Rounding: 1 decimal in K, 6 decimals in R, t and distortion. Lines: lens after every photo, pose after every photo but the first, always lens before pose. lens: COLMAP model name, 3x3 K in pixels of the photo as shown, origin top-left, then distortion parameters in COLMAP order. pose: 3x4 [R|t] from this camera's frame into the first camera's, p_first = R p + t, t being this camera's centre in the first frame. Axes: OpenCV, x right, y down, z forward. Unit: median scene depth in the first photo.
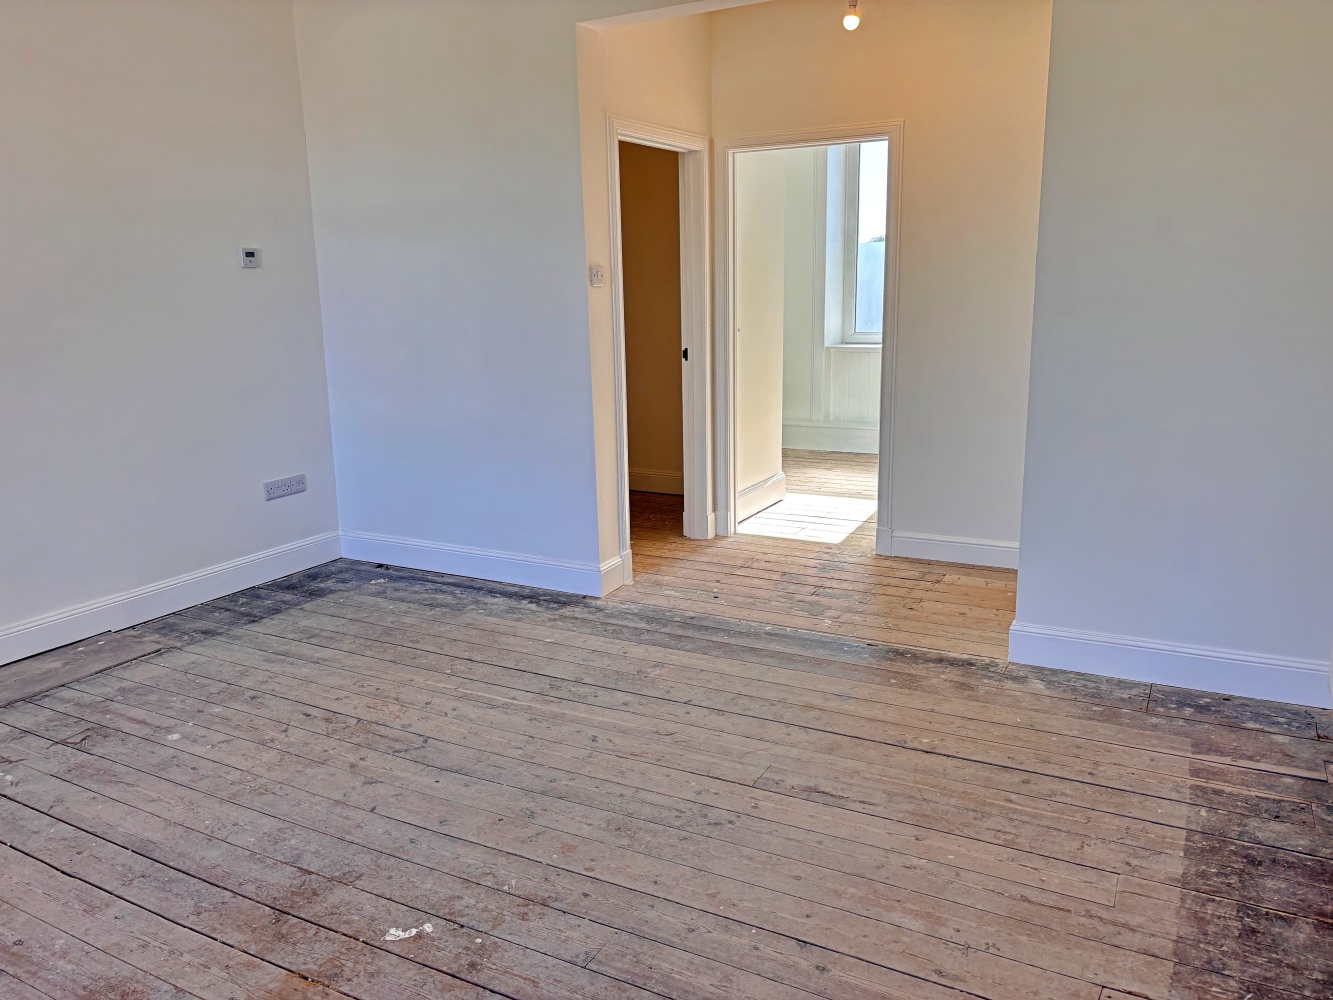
lens RADIAL K [[1002.1, 0, 661.5], [0, 1002.1, 492.6], [0, 0, 1]] dist [0.052711, -0.047983]
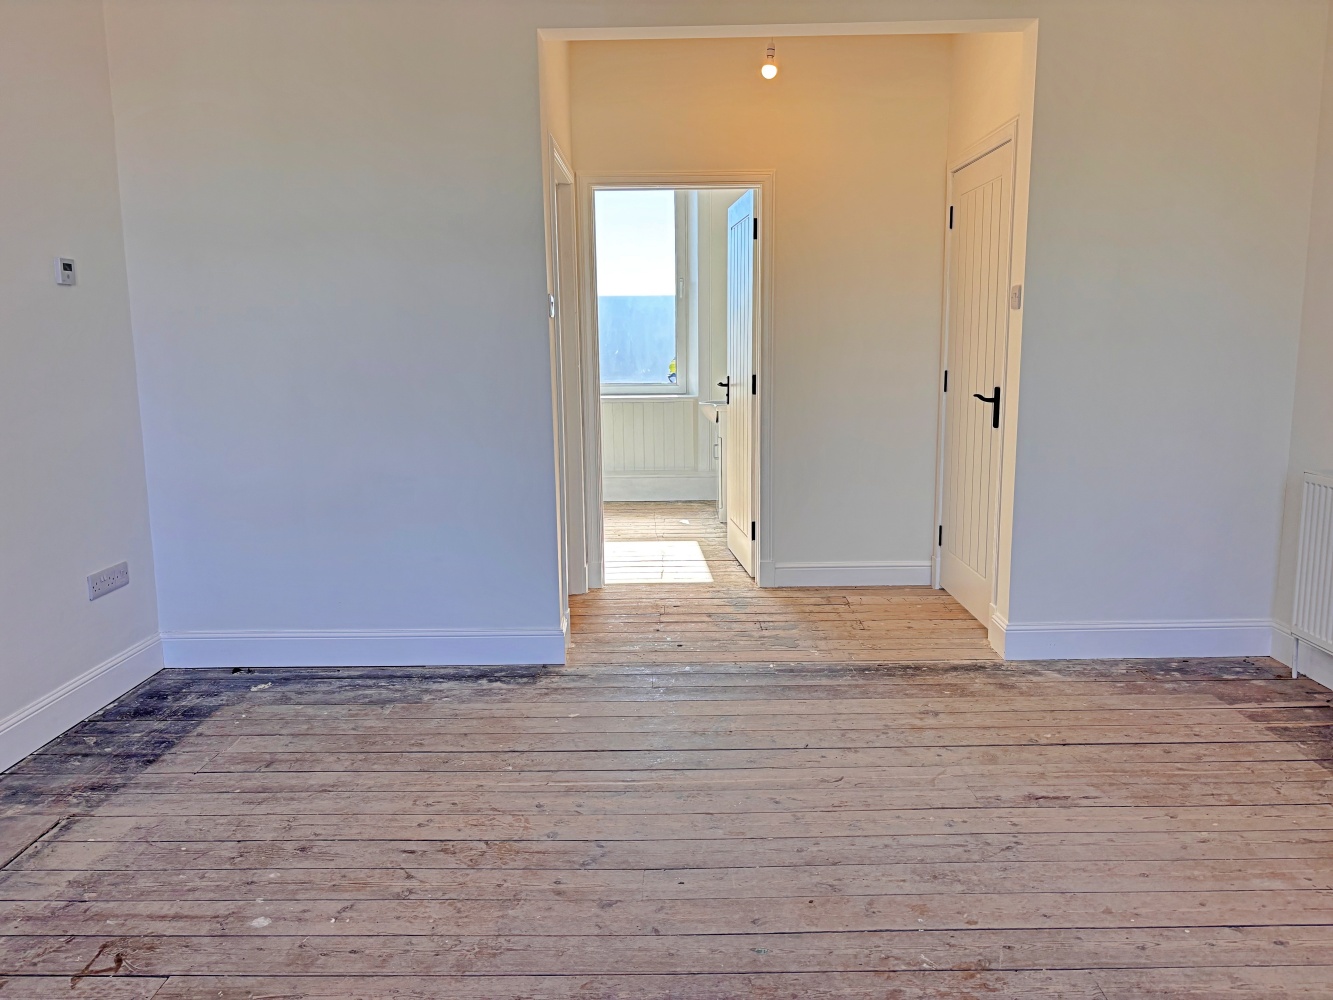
lens RADIAL K [[1002.1, 0, 679.4], [0, 1002.1, 500.7], [0, 0, 1]] dist [0.052711, -0.047983]
pose [[0.877335, -0.065548, 0.475381, -0.463528], [0.091418, 0.995315, -0.031476, -0.002520], [-0.471090, 0.071074, 0.879217, 0.186198]]
